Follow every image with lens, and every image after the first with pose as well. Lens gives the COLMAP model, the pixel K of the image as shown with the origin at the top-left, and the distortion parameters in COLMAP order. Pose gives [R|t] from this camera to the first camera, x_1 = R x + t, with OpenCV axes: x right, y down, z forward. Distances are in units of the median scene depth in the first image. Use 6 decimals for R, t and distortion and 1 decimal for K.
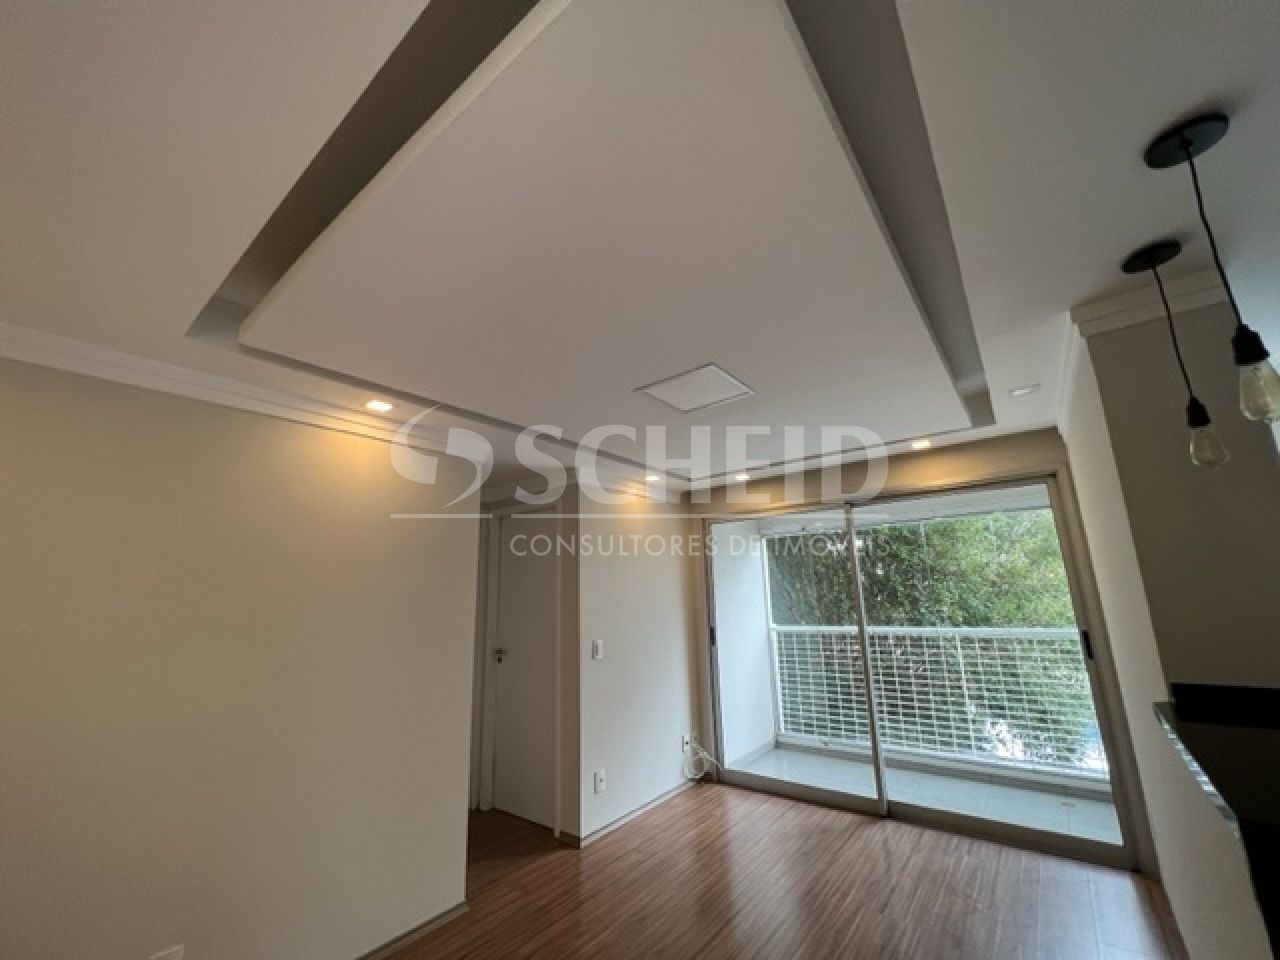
lens RADIAL K [[509.1, 0, 635.3], [0, 509.1, 478.8], [0, 0, 1]] dist [-0.002426, 0.000136]
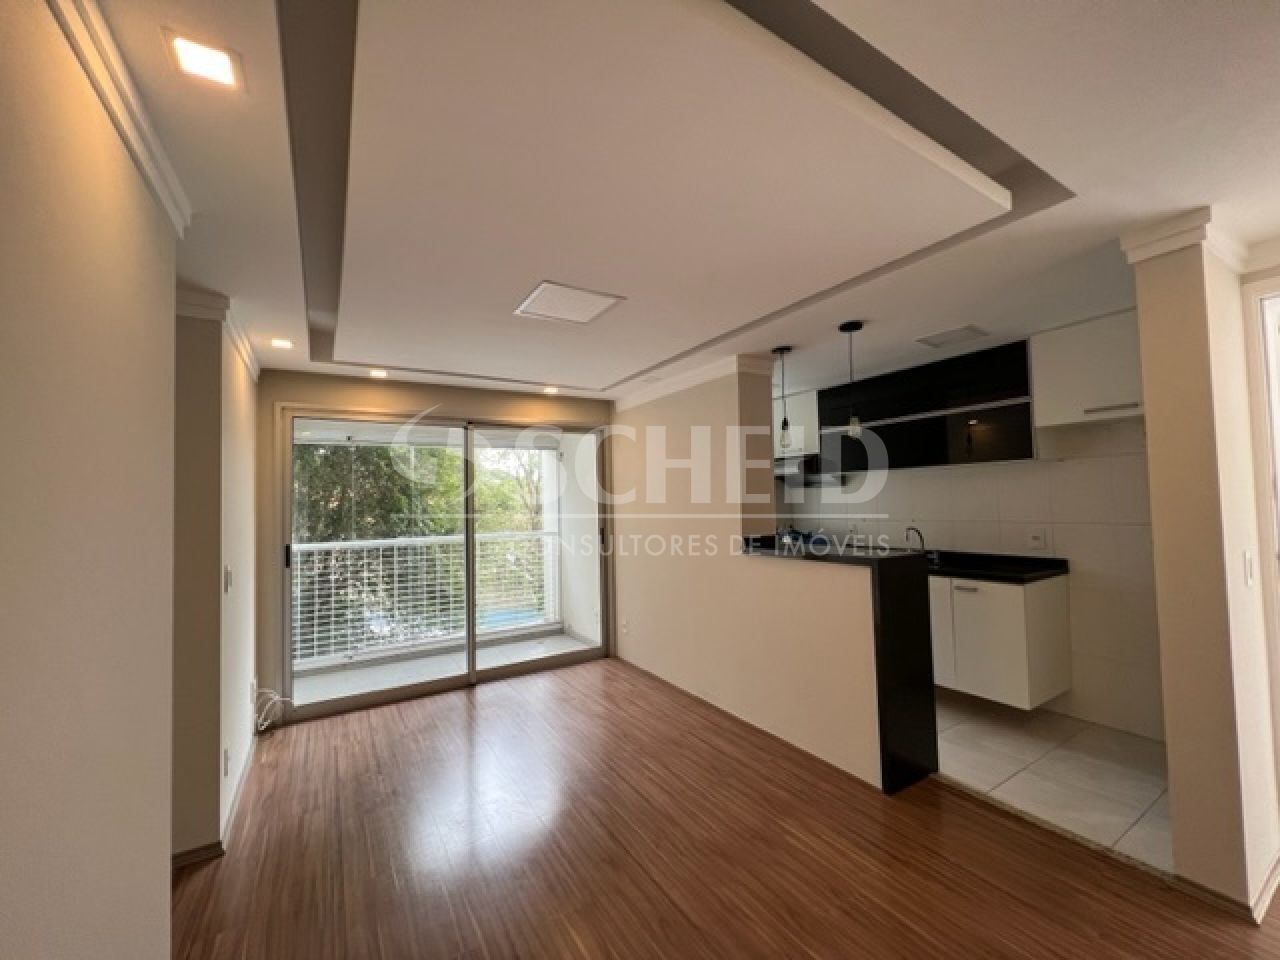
lens RADIAL K [[509.1, 0, 635.6], [0, 509.1, 485.3], [0, 0, 1]] dist [-0.002426, 0.000136]
pose [[0.347893, 0.050716, 0.936161, -0.583540], [-0.193129, 0.980997, 0.018625, 0.103651], [-0.917427, -0.187279, 0.351077, 0.322707]]
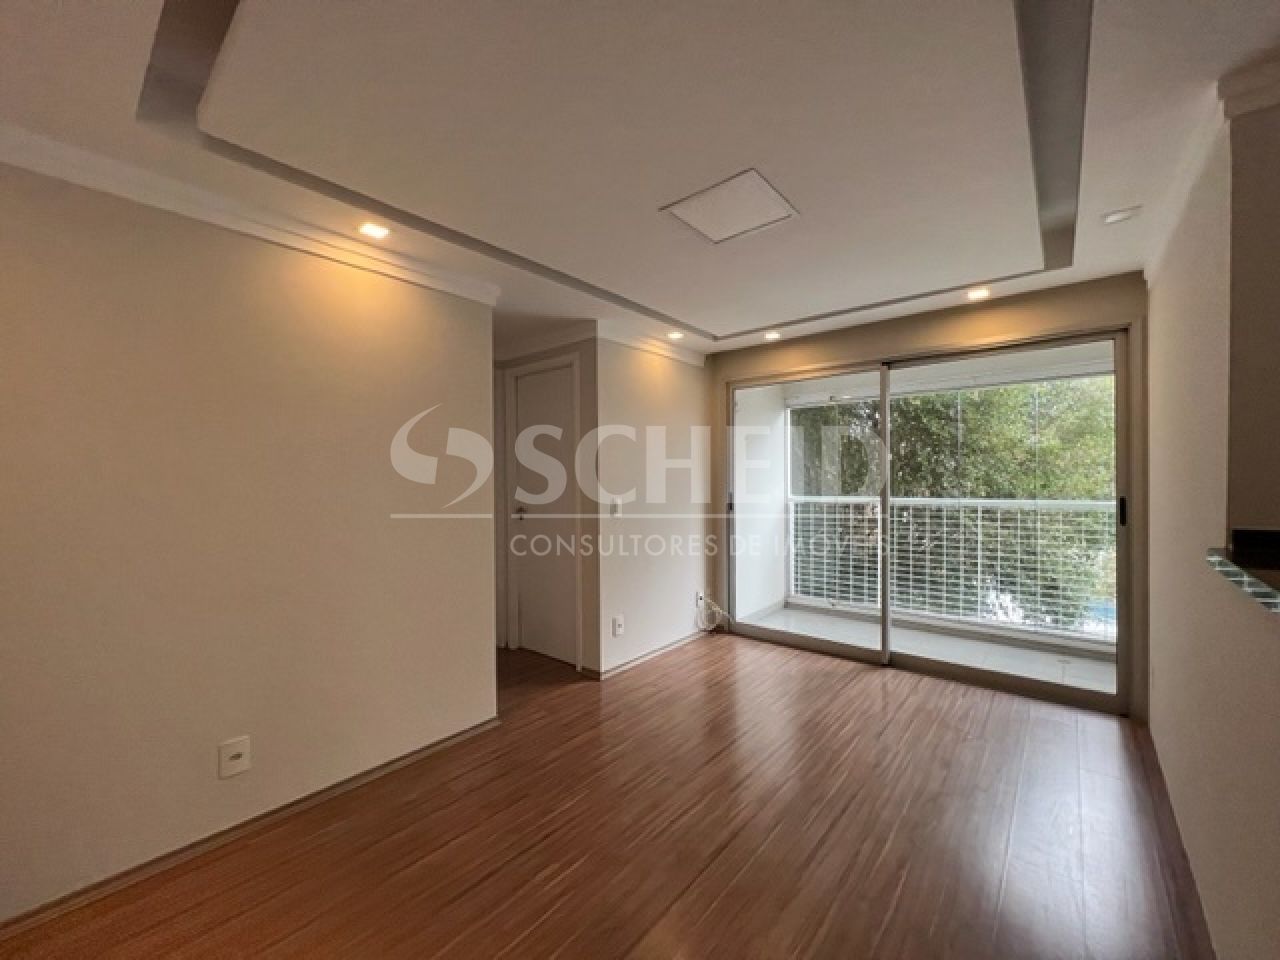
lens RADIAL K [[509.1, 0, 634.2], [0, 509.1, 478.7], [0, 0, 1]] dist [-0.002426, 0.000136]
pose [[0.999175, 0.019339, -0.035717, -0.004310], [-0.010770, 0.974044, 0.226102, 0.054878], [0.039162, -0.225531, 0.973449, 0.035710]]
